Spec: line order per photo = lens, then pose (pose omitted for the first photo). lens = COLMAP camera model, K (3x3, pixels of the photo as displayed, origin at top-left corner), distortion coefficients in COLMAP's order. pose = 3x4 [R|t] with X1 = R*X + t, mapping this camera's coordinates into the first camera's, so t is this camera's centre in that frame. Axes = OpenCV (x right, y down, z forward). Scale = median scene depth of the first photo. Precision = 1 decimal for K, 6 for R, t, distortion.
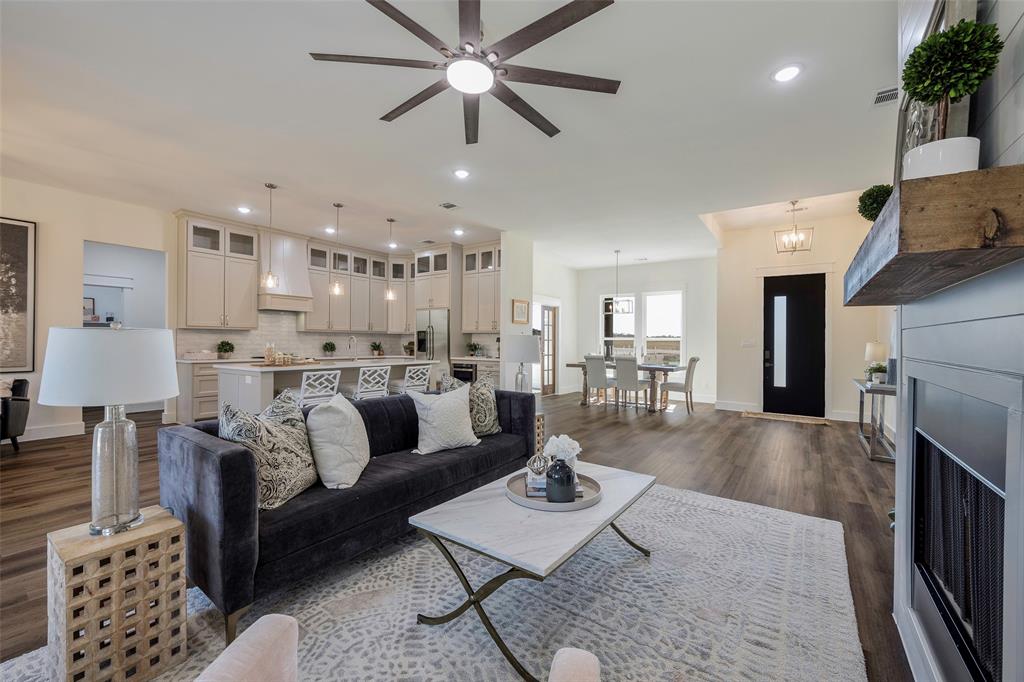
lens RADIAL K [[408.4, 0, 549.7], [0, 408.4, 355.2], [0, 0, 1]] dist [-0.001909, -0.000333]
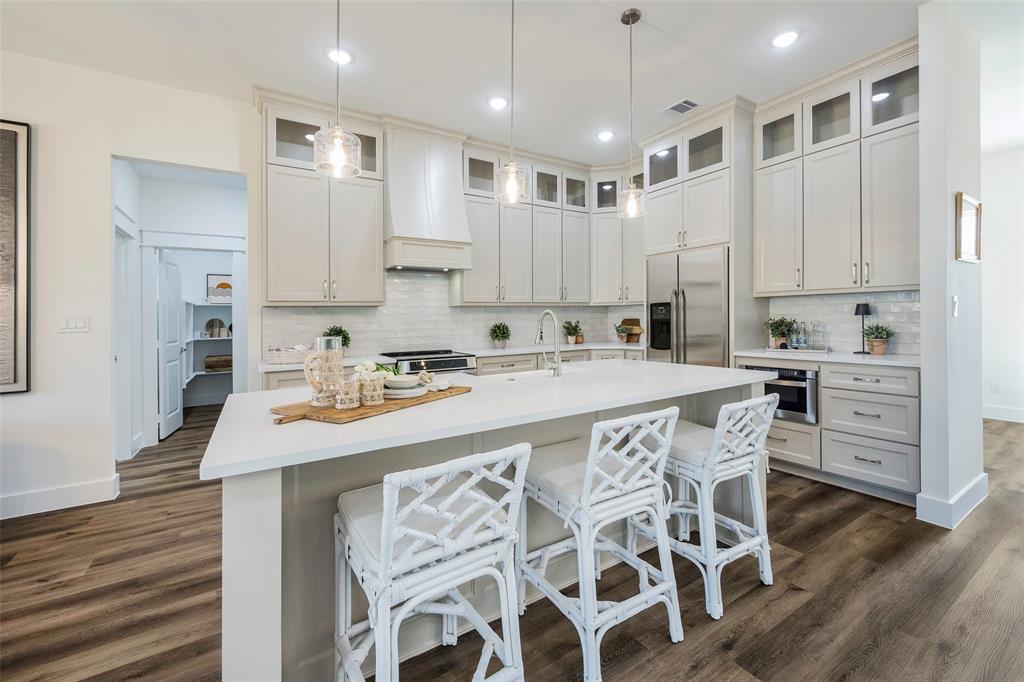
lens RADIAL K [[431.1, 0, 538.5], [0, 431.1, 325.9], [0, 0, 1]] dist [-0.010045, -0.000161]
pose [[0.914763, -0.018494, -0.403567, -0.260967], [0.014477, 0.999811, -0.013002, -0.021036], [0.403731, 0.006051, 0.914858, 0.495808]]
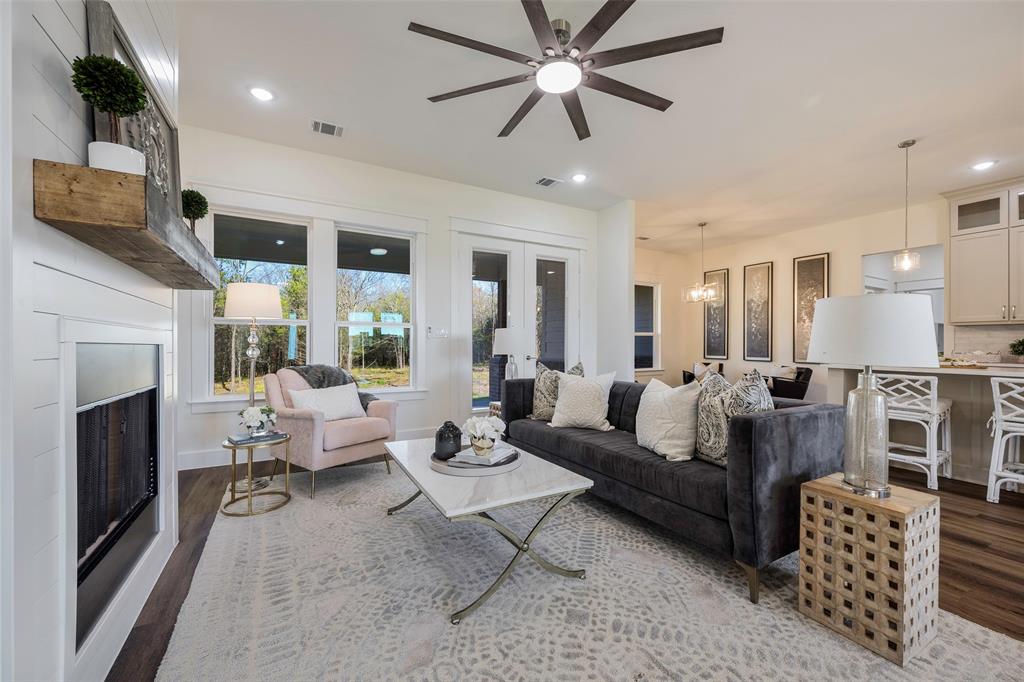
lens RADIAL K [[394.3, 0, 491.5], [0, 394.3, 340.0], [0, 0, 1]] dist [-0.001783, -0.000289]
pose [[-0.497562, -0.022513, -0.867136, 0.261193], [-0.038786, 0.999241, -0.003688, 0.005698], [0.866561, 0.031798, -0.498057, 0.453110]]
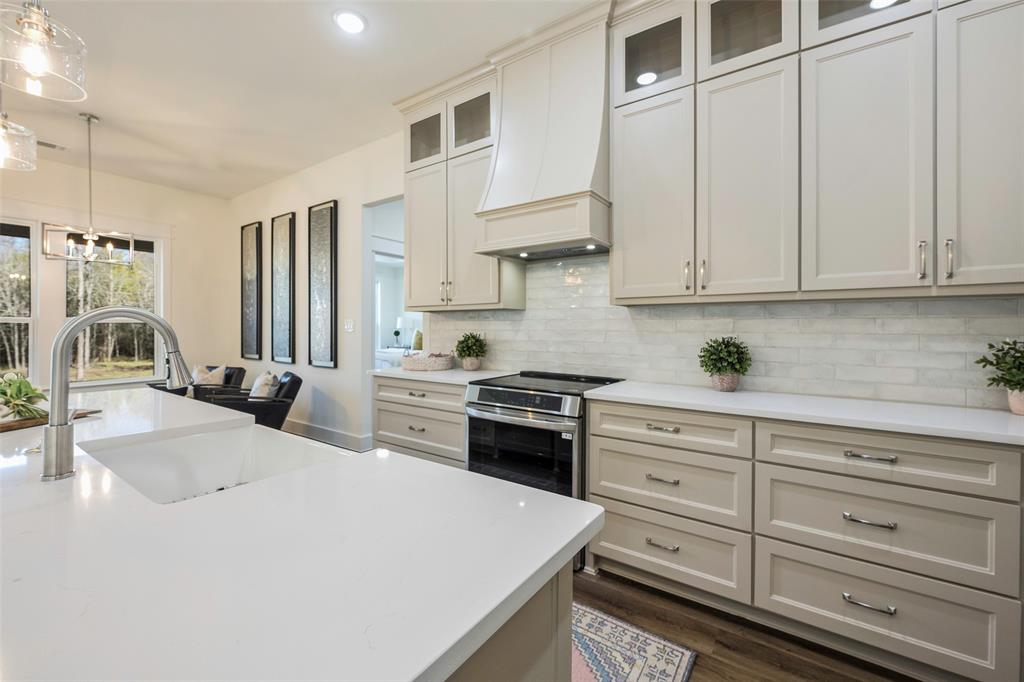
lens RADIAL K [[411.6, 0, 485.4], [0, 411.6, 324.9], [0, 0, 1]] dist [0.001236, -0.000044]
pose [[-0.072742, -0.017108, -0.997204, -0.263996], [-0.033544, 0.999329, -0.014698, -0.034118], [0.996787, 0.032381, -0.073267, 0.913815]]
